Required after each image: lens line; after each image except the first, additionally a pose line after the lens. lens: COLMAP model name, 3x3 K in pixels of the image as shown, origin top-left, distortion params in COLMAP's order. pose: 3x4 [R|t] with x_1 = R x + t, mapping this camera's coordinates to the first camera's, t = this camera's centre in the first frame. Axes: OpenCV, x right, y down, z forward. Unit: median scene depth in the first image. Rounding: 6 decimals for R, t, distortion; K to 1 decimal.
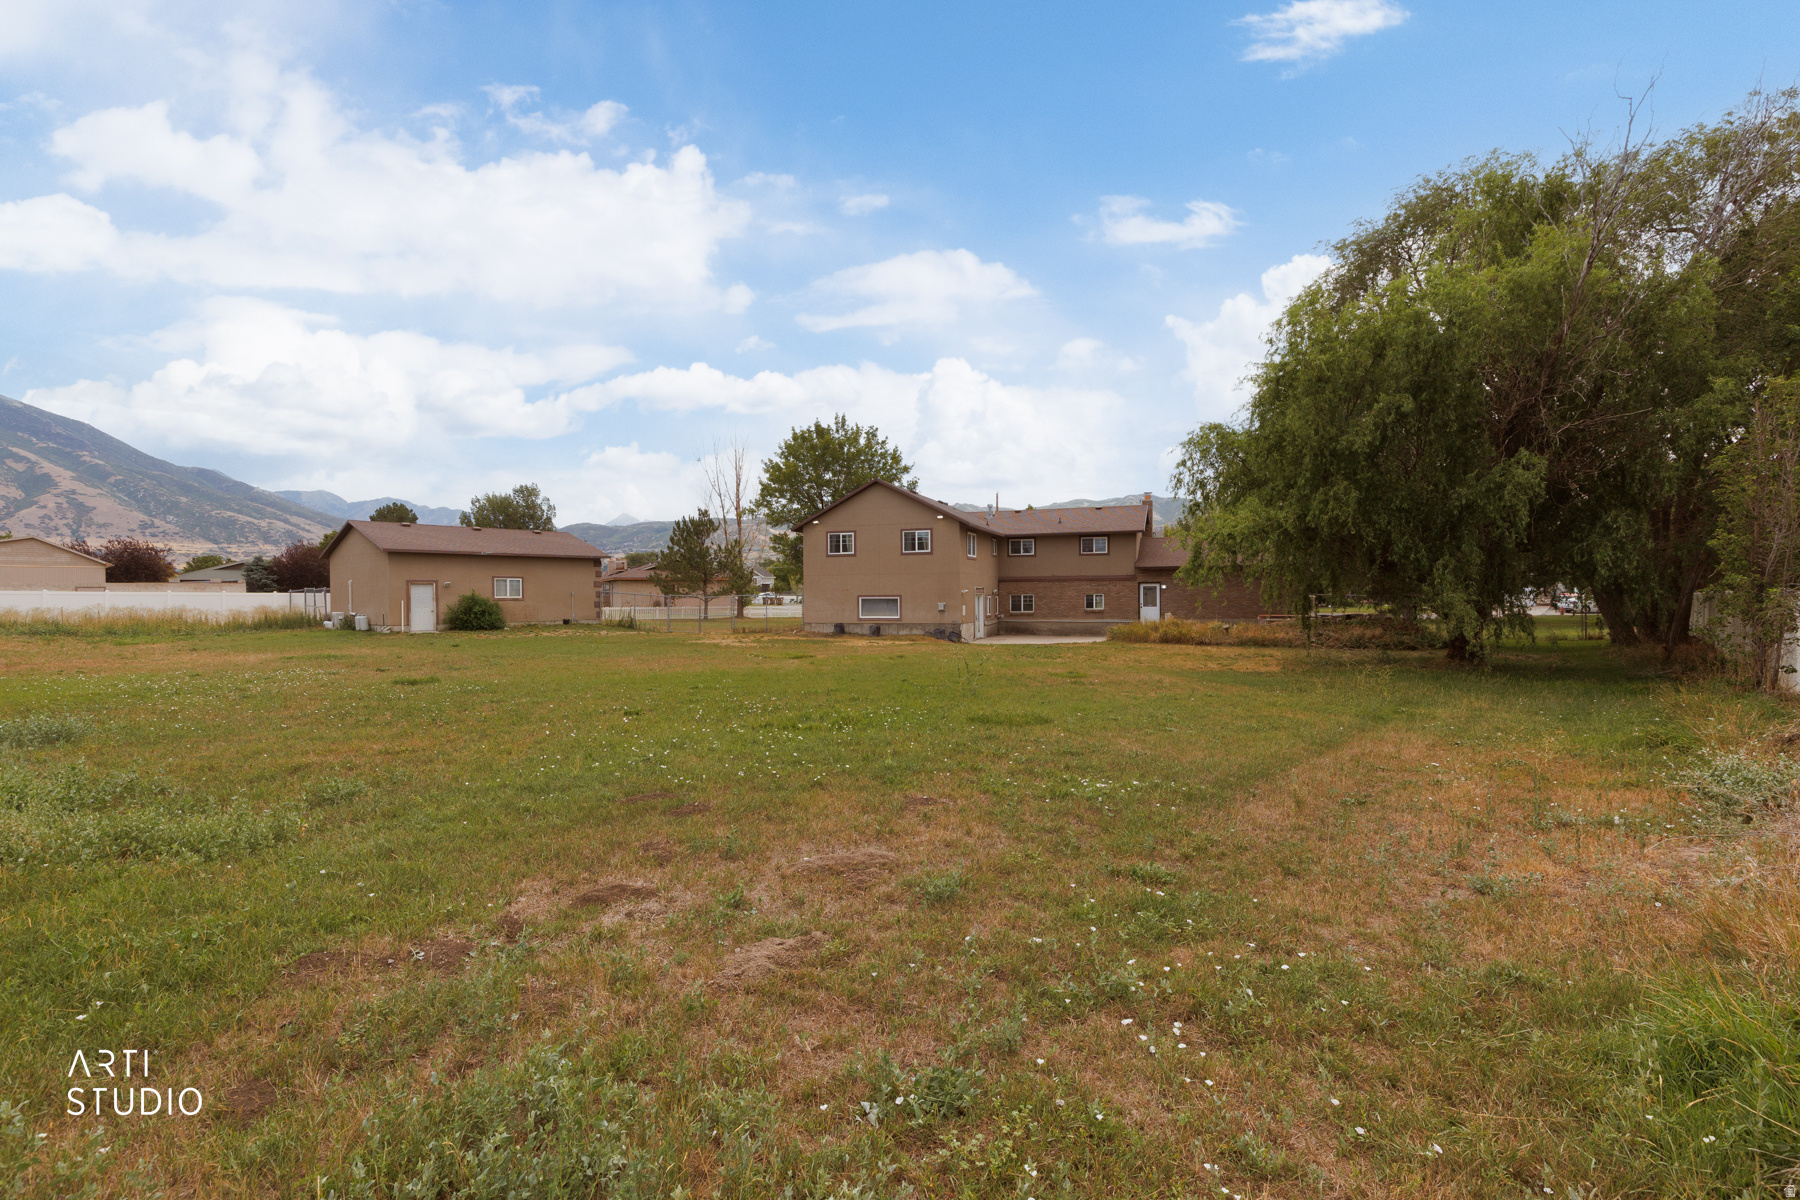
lens RADIAL K [[827.5, 0, 903.7], [0, 827.5, 595.1], [0, 0, 1]] dist [0.002258, 0.000197]
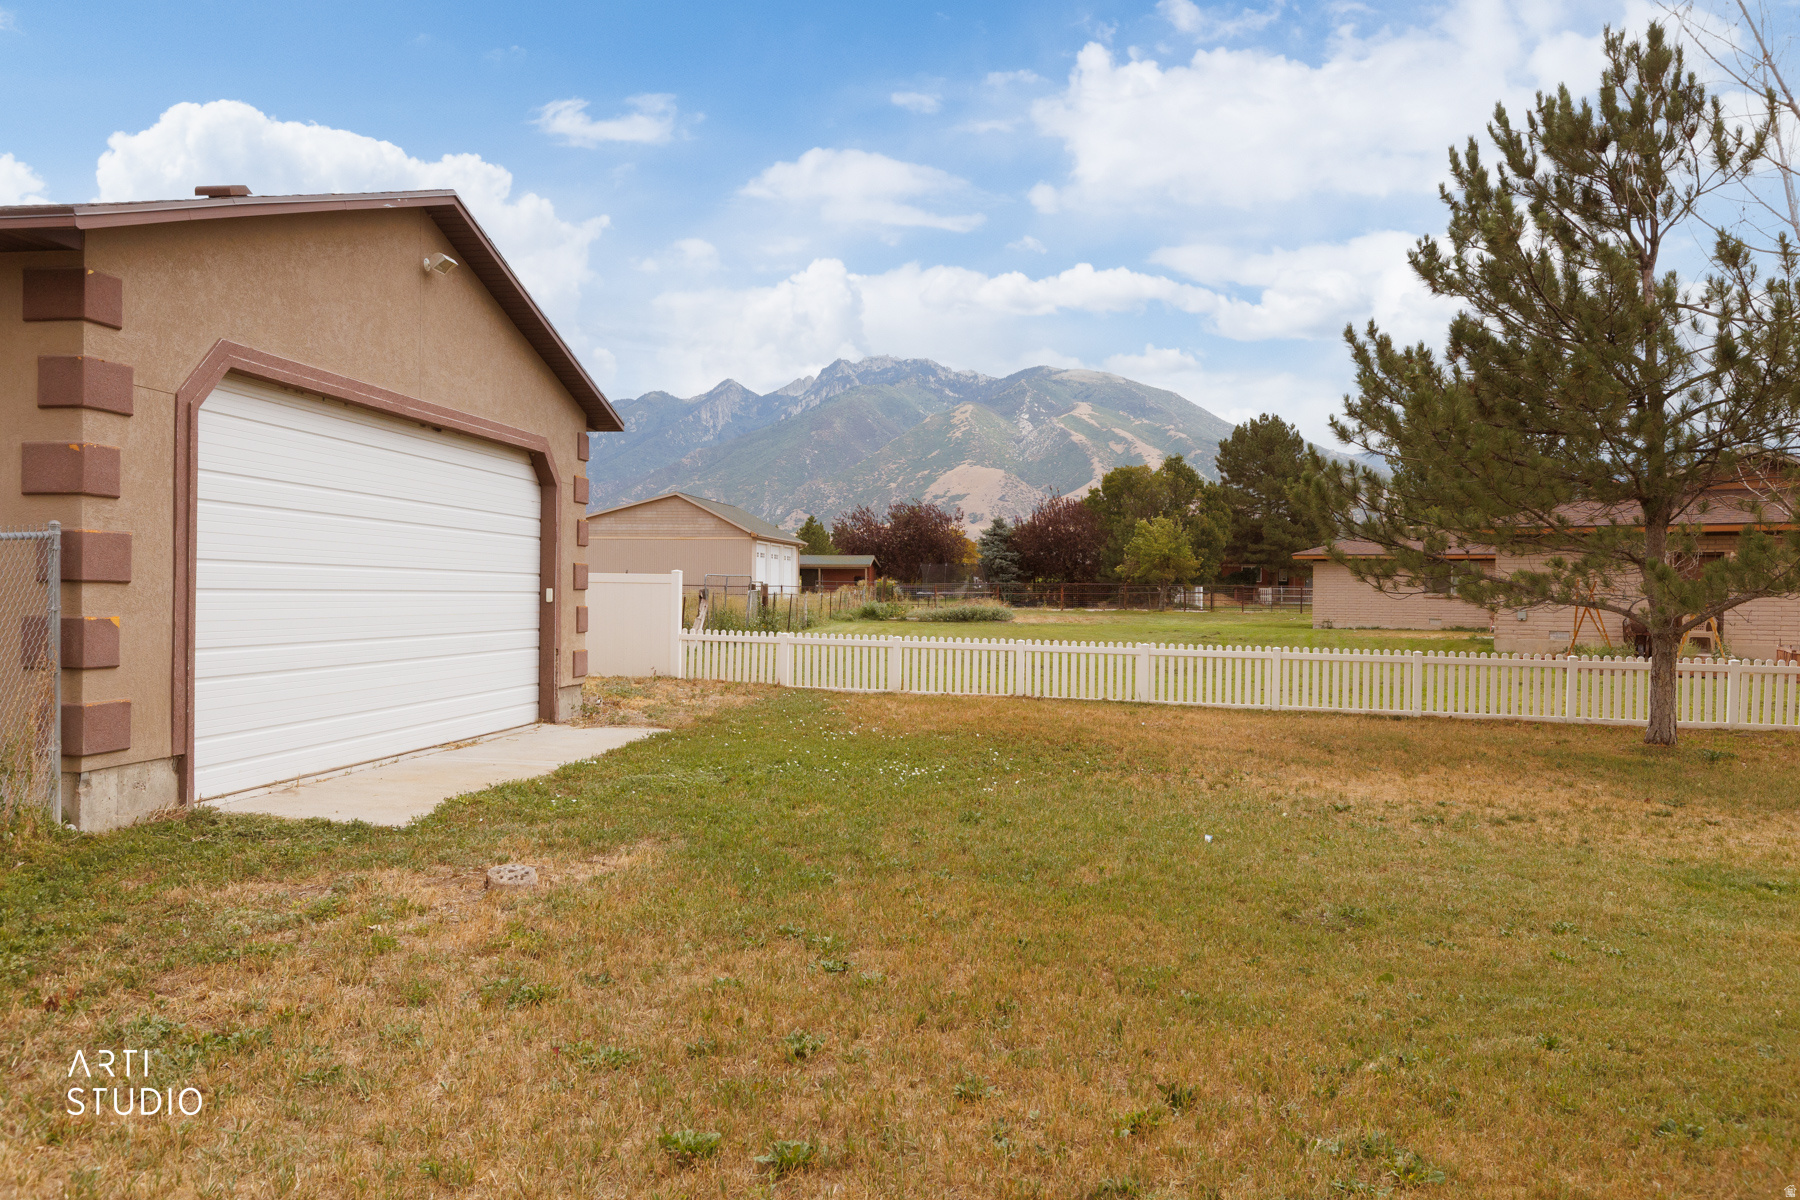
lens RADIAL K [[1292.5, 0, 899.3], [0, 1292.5, 596.9], [0, 0, 1]] dist [-0.001041, 0.004098]
pose [[0.541755, 0.014414, -0.840413, -0.058889], [-0.014562, 0.999864, 0.007762, 0.000762], [0.840411, 0.008033, 0.541891, 0.394066]]
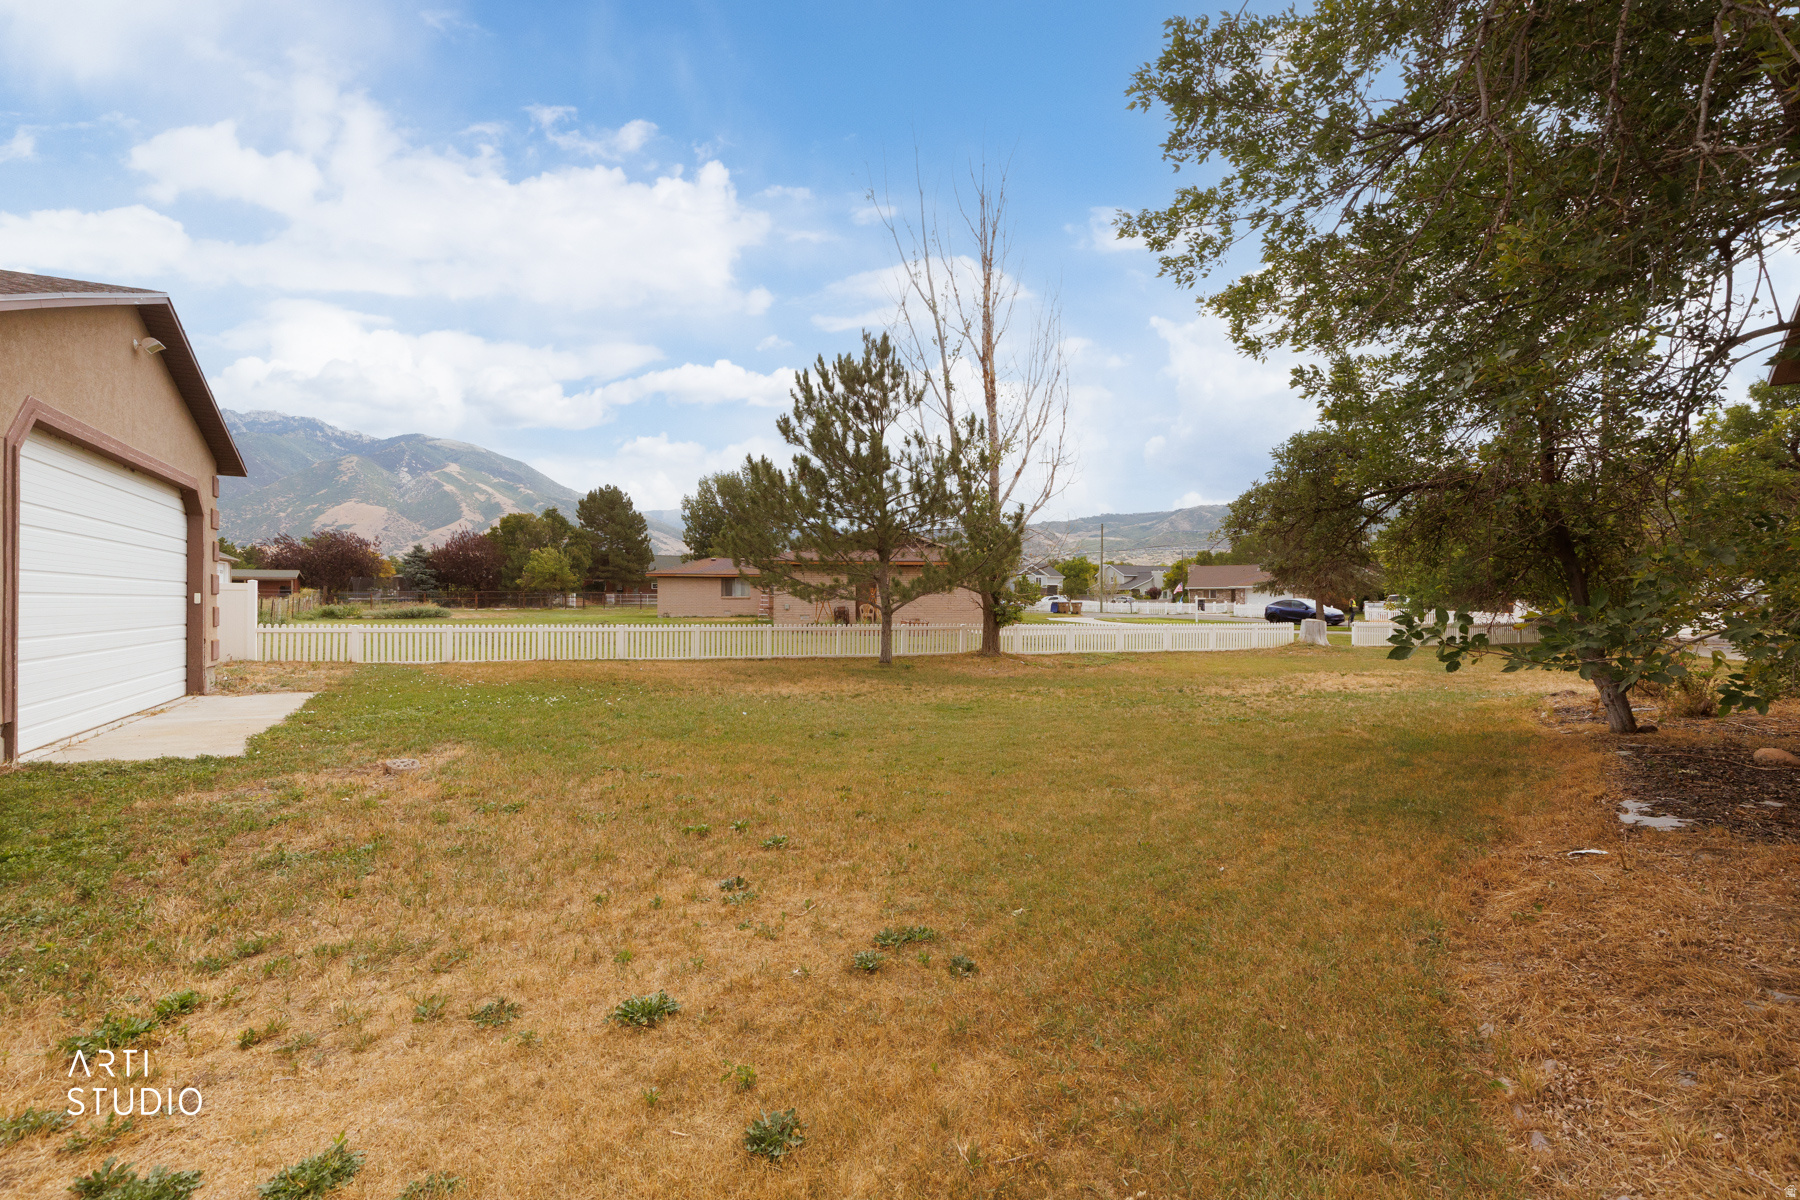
lens RADIAL K [[827.5, 0, 901.8], [0, 827.5, 594.2], [0, 0, 1]] dist [0.002258, 0.000197]
pose [[0.941573, 0.004171, -0.336782, -0.062437], [-0.006991, 0.999950, -0.007162, 0.001771], [0.336735, 0.009098, 0.941555, 0.360068]]
